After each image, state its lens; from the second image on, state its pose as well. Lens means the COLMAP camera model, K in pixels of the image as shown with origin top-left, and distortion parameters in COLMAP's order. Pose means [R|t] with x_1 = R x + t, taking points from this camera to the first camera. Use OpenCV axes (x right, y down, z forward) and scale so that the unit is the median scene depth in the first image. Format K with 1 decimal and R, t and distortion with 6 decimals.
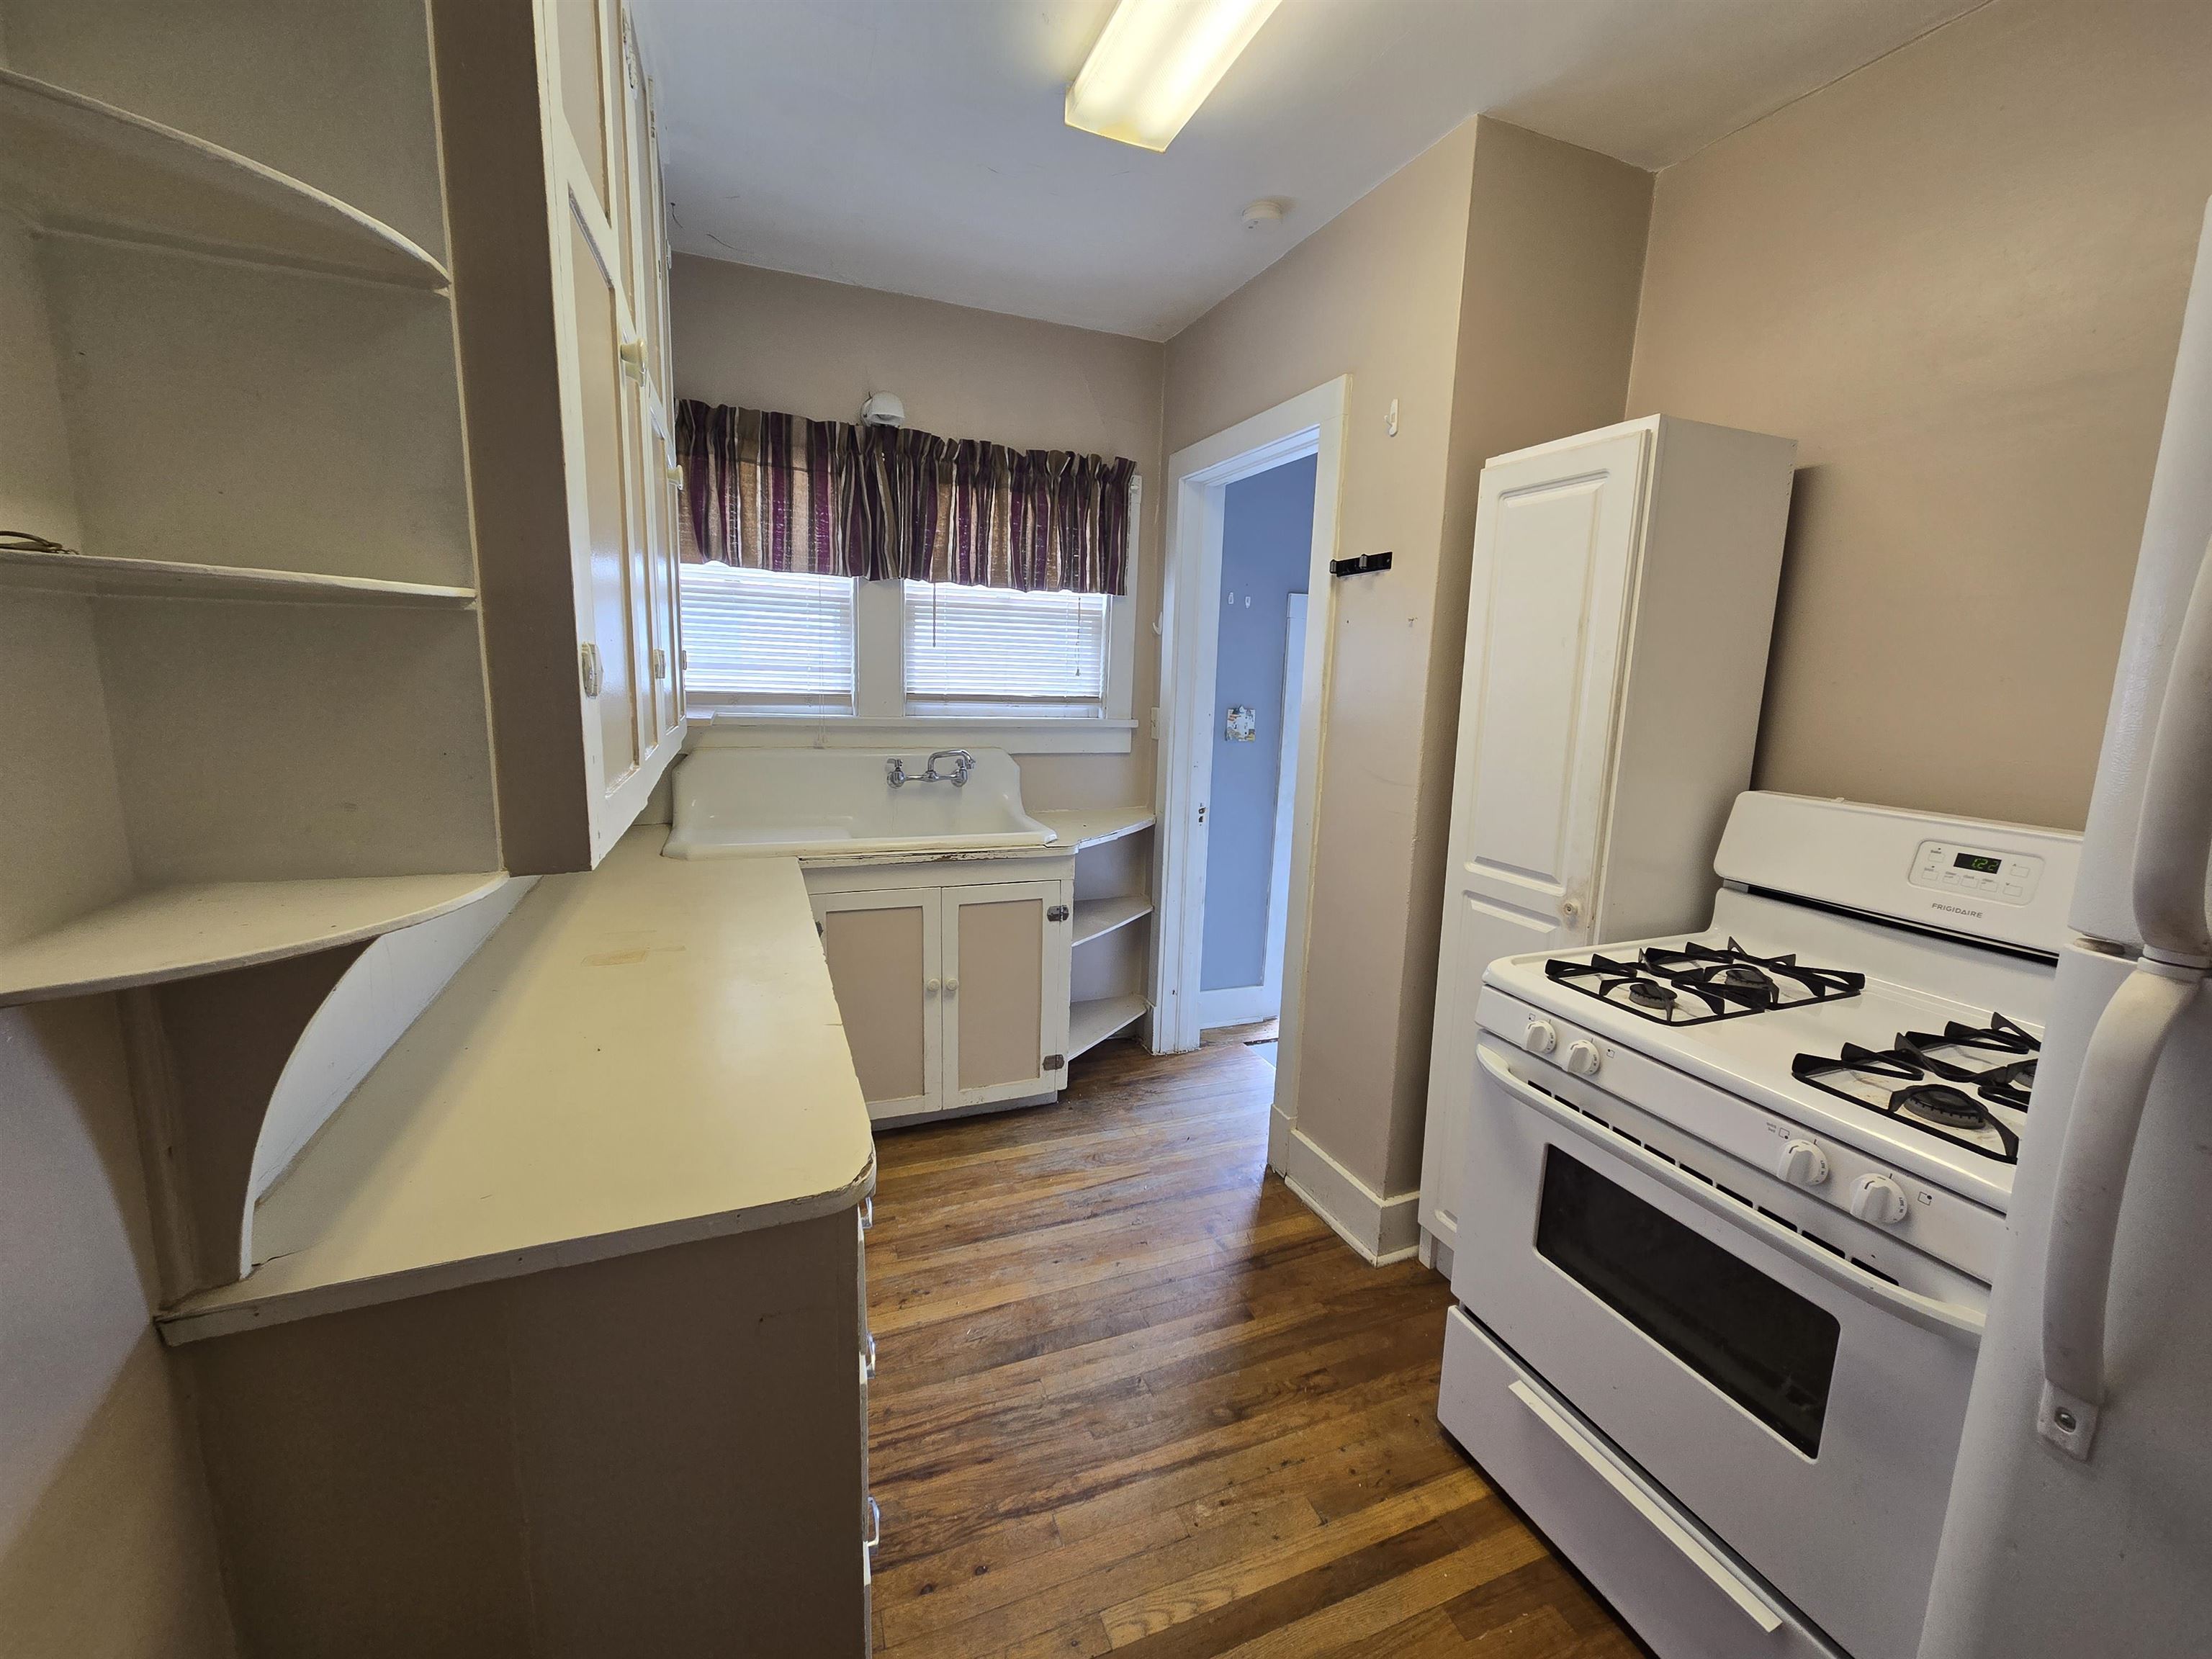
lens RADIAL K [[906.2, 0, 1116.2], [0, 906.2, 822.8], [0, 0, 1]] dist [0.003808, 0.001129]
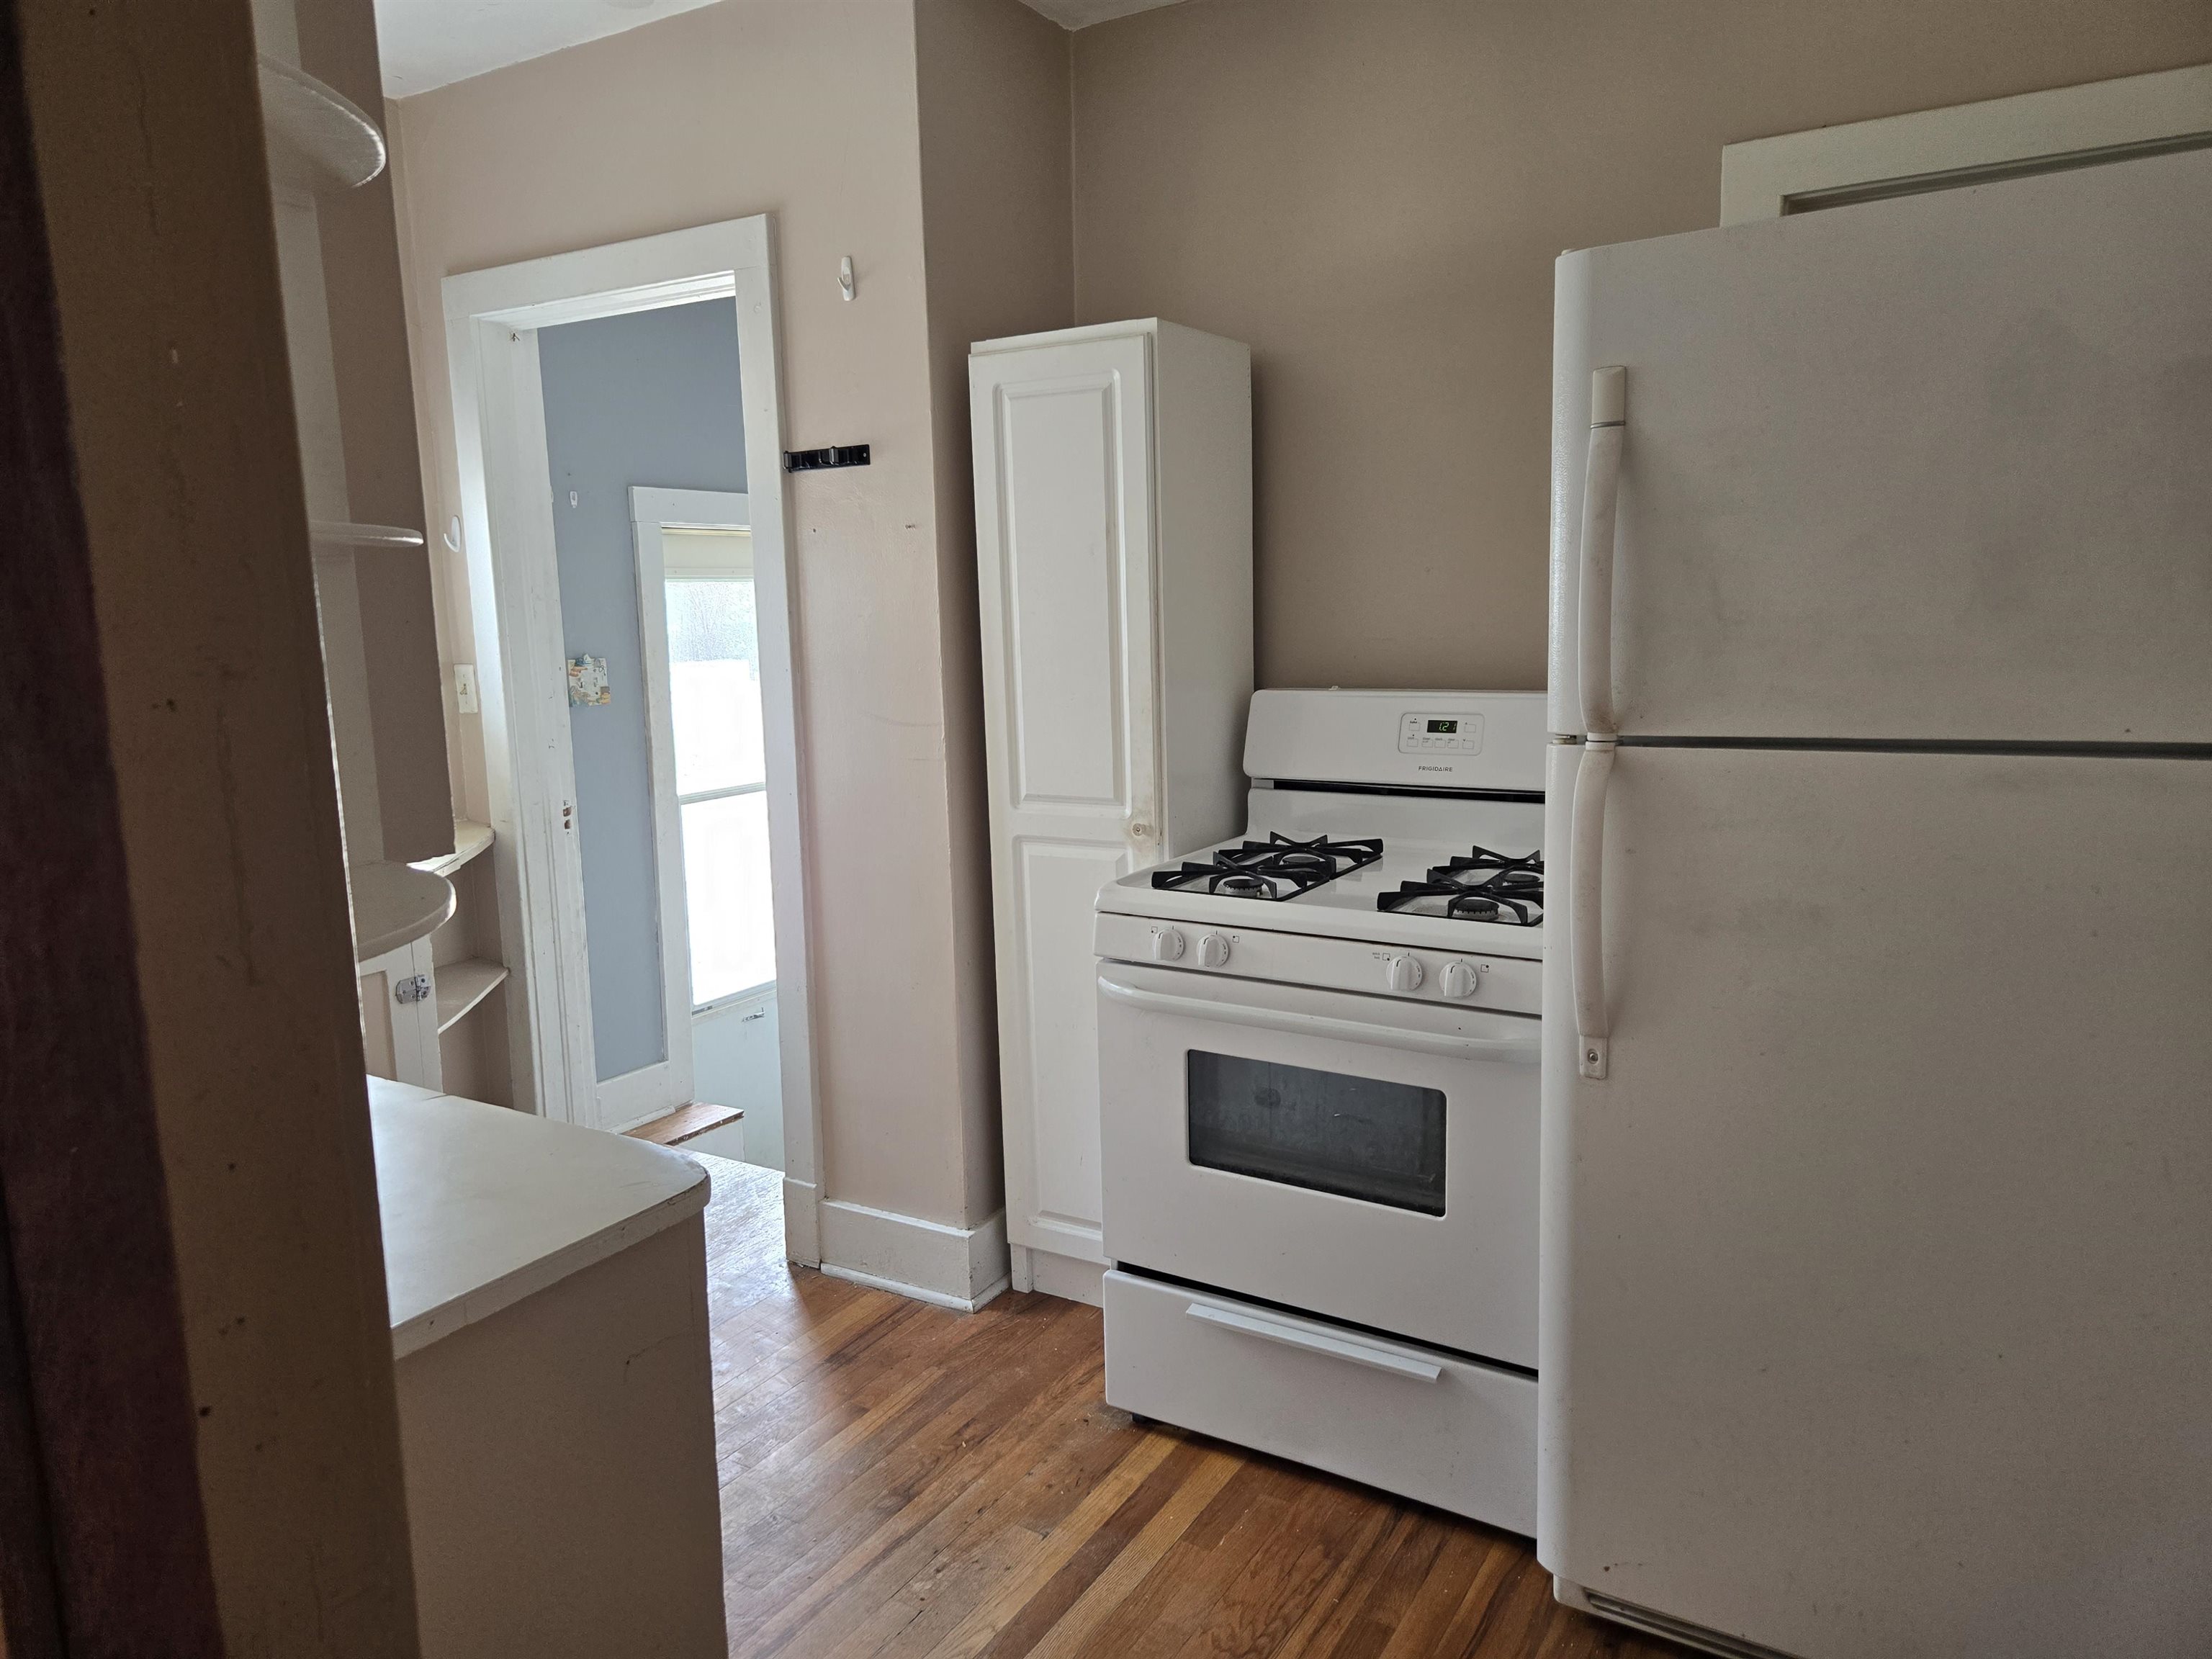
lens RADIAL K [[1483.6, 0, 1098.5], [0, 1483.6, 823.9], [0, 0, 1]] dist [0.087119, -0.074629]
pose [[0.807082, -0.138529, 0.573958, -0.452913], [0.146722, 0.988650, 0.032303, 0.035138], [-0.571919, 0.058141, 0.818247, -0.265741]]
